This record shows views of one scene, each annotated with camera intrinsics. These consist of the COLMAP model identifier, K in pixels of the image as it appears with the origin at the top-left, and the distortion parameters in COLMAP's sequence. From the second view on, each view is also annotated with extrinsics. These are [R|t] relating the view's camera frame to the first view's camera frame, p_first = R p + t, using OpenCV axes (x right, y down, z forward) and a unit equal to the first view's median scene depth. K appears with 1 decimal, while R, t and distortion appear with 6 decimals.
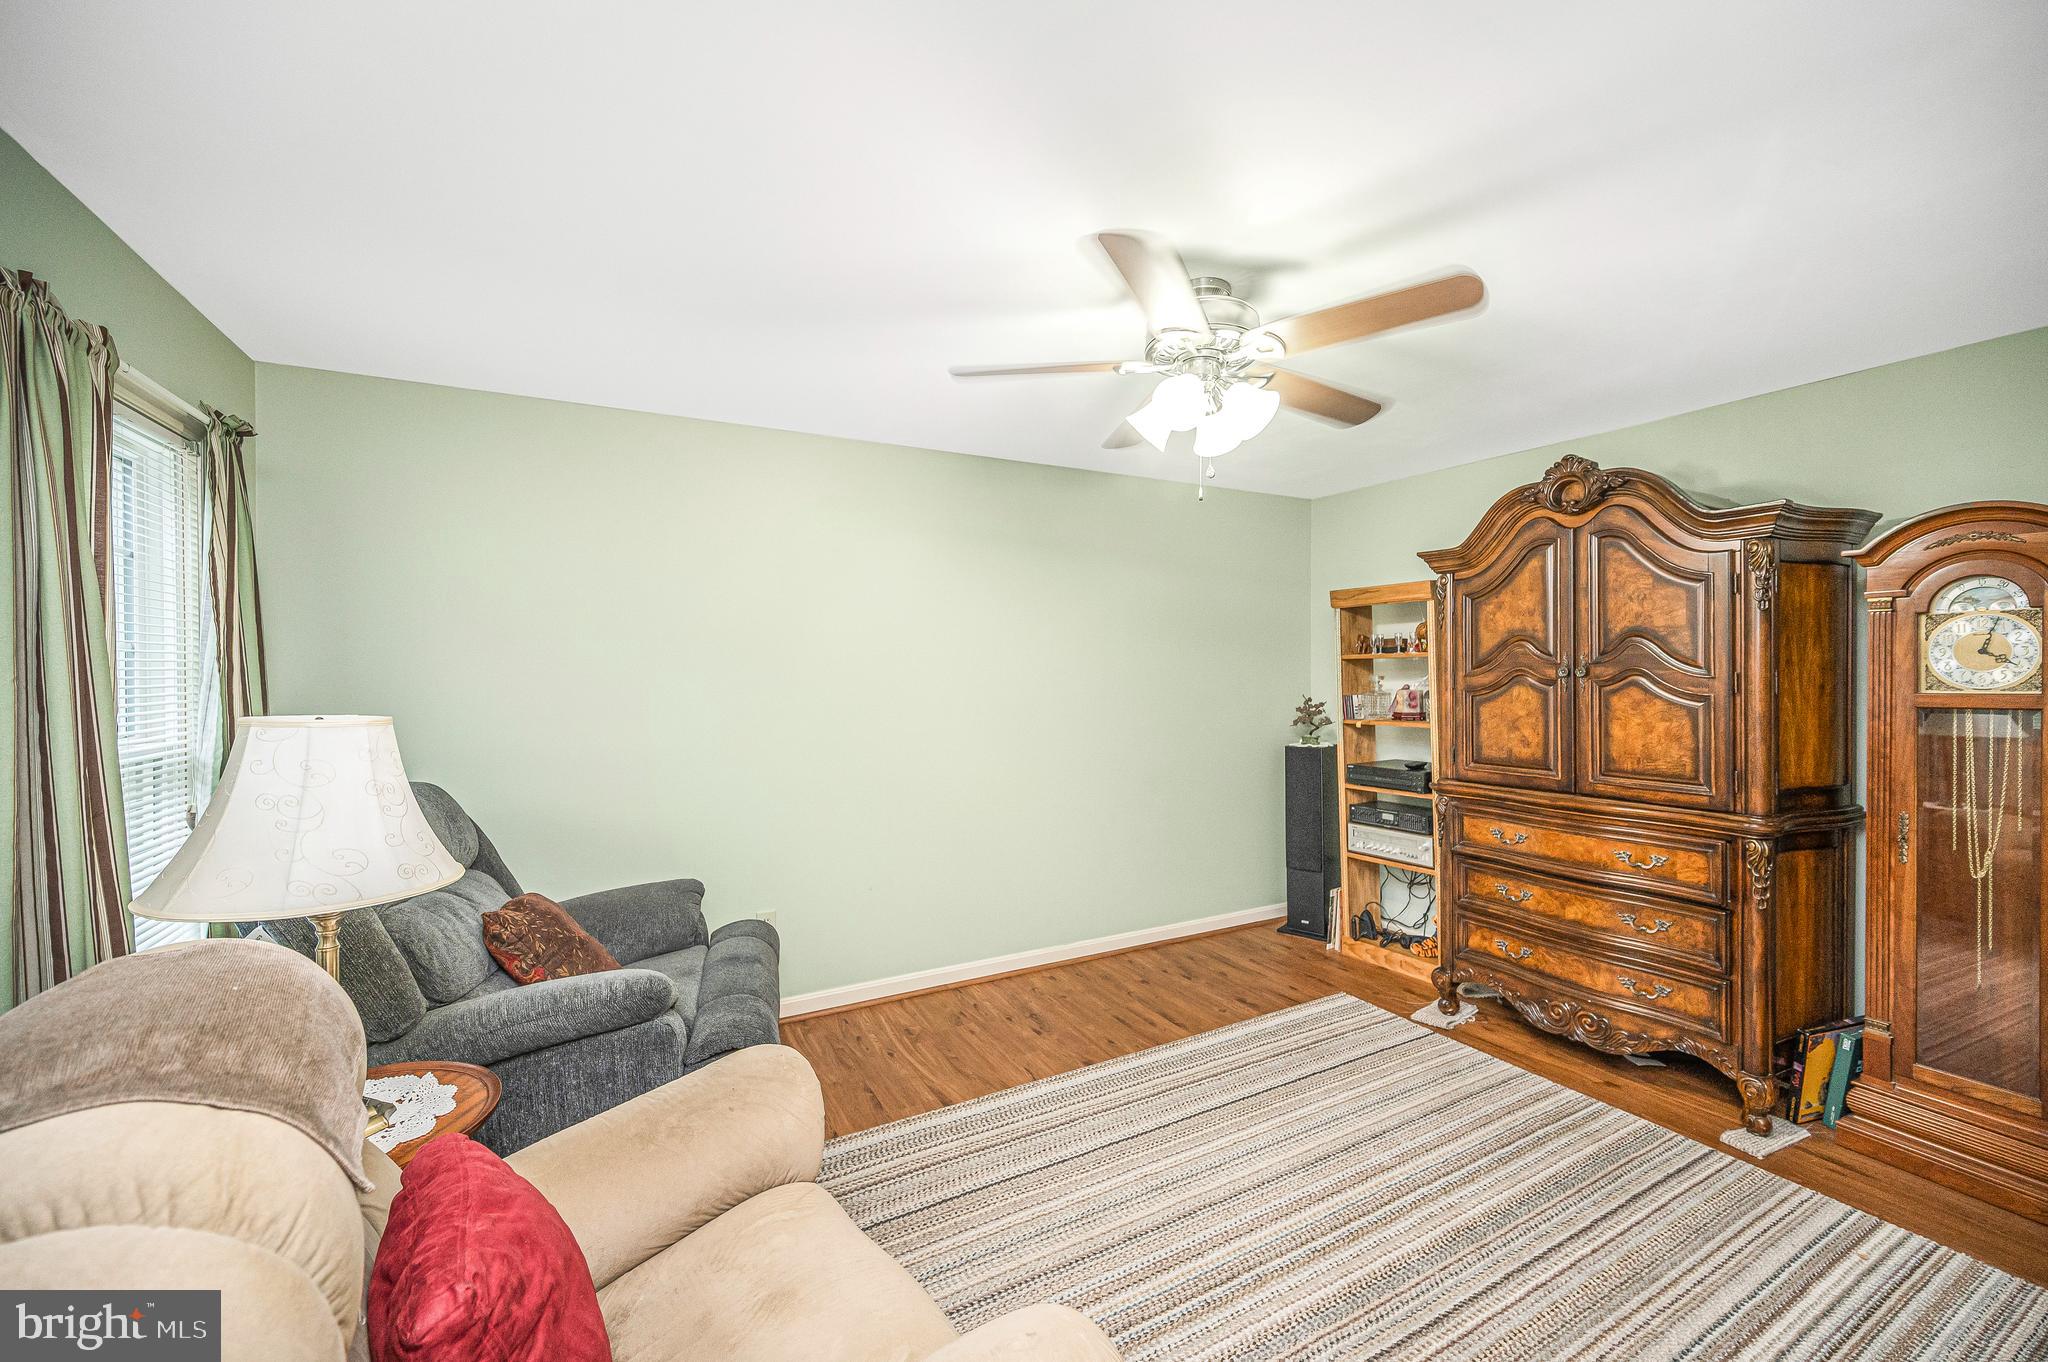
lens RADIAL K [[839.1, 0, 1026.8], [0, 839.1, 682.1], [0, 0, 1]] dist [-0.002020, -0.000685]
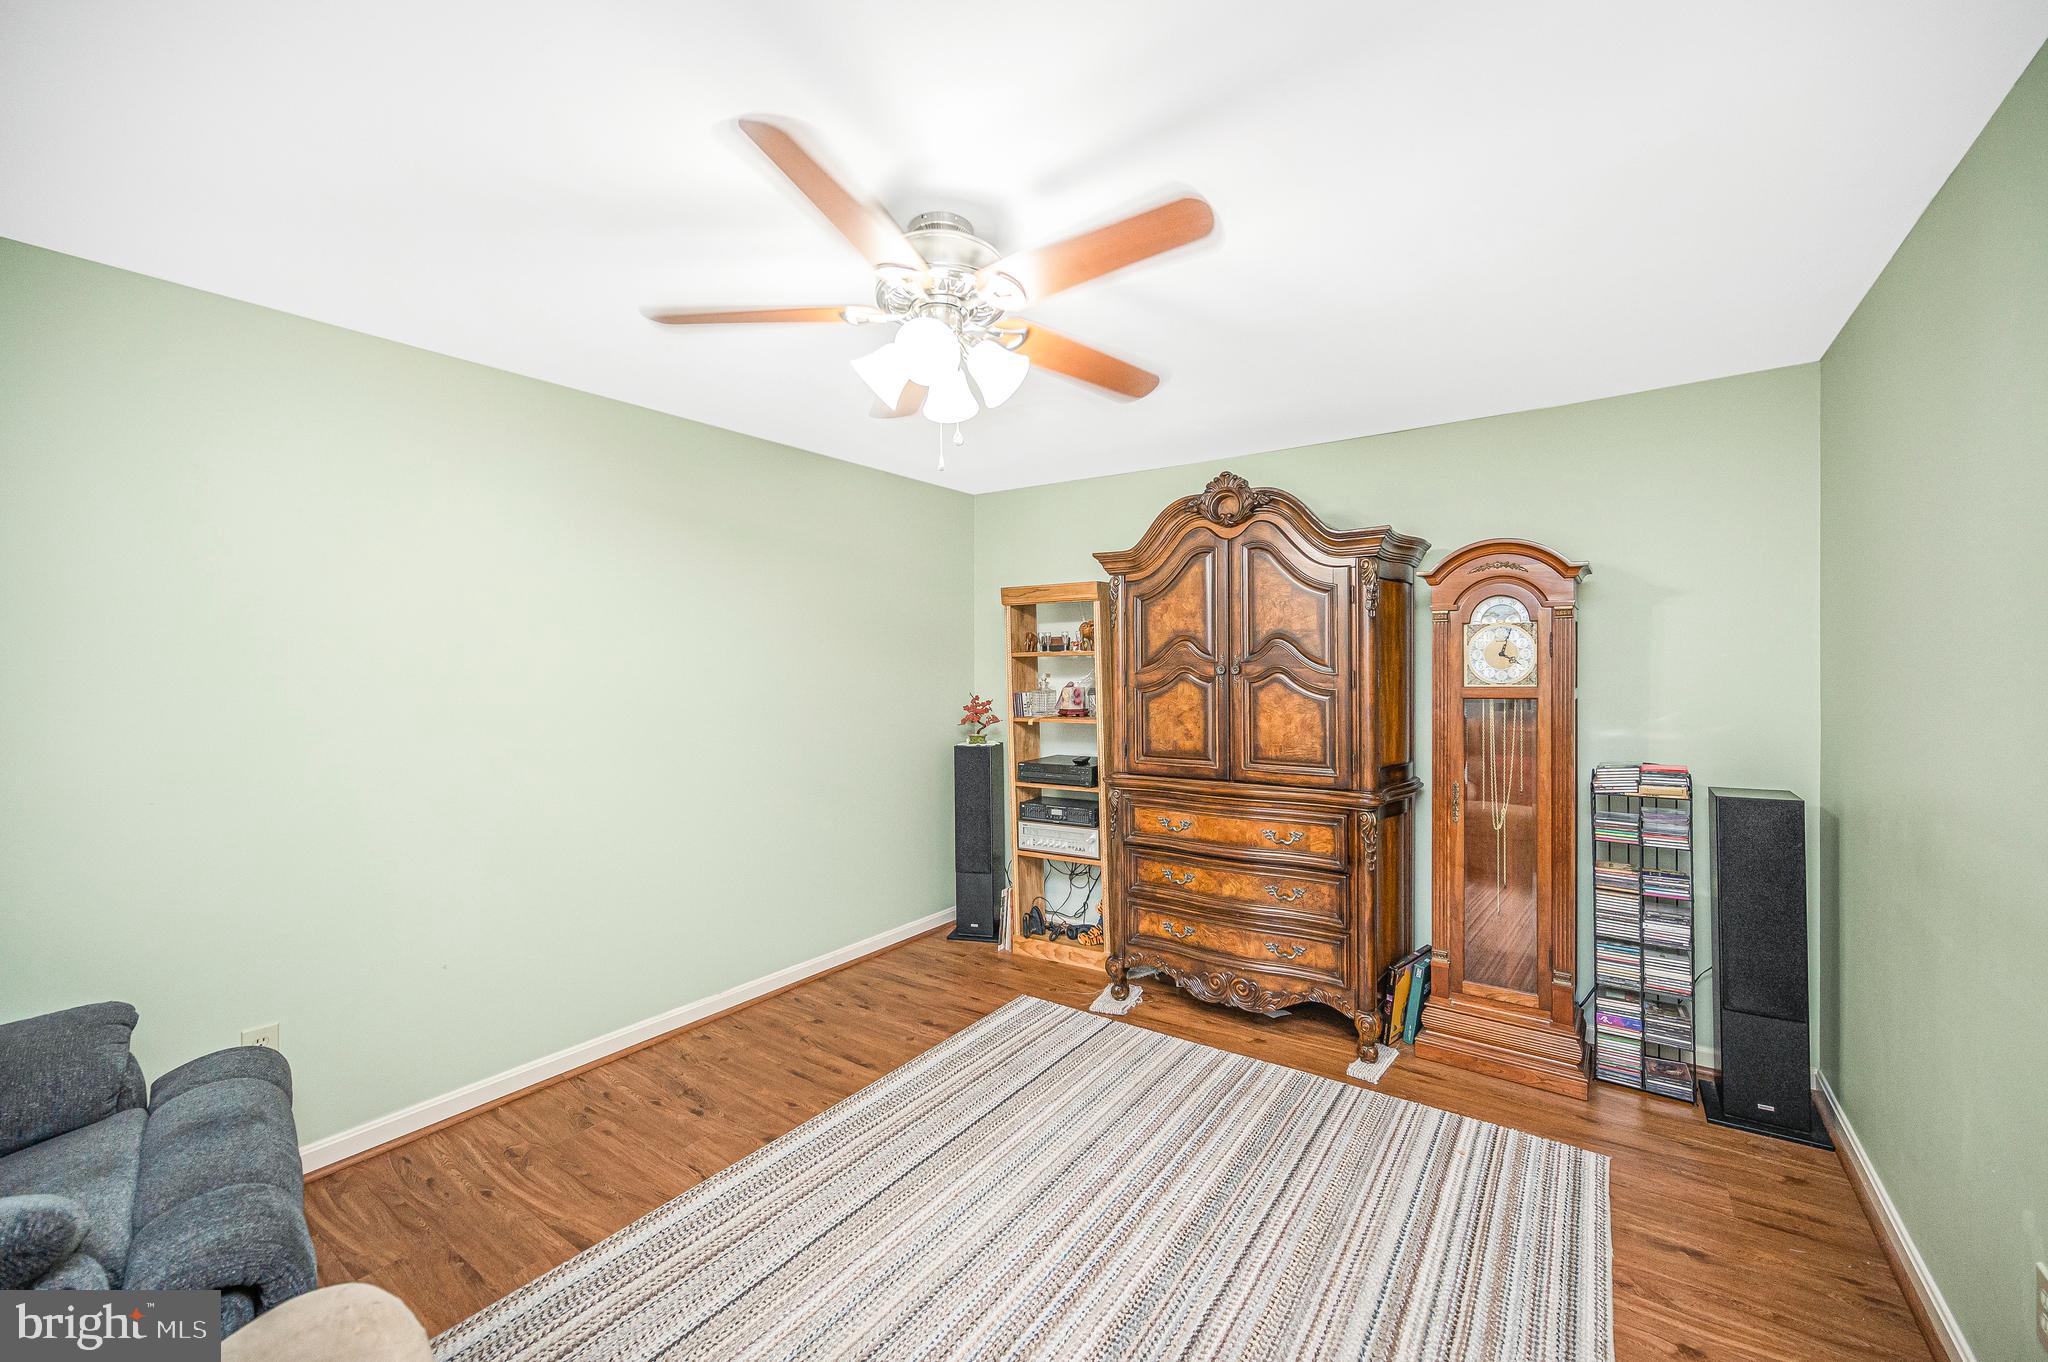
lens RADIAL K [[839.1, 0, 1036.3], [0, 839.1, 672.5], [0, 0, 1]] dist [-0.002020, -0.000685]
pose [[0.889911, -0.000681, 0.456134, -0.075736], [0.004714, 0.999959, -0.007706, -0.001343], [-0.456110, 0.009008, 0.889878, 0.143944]]
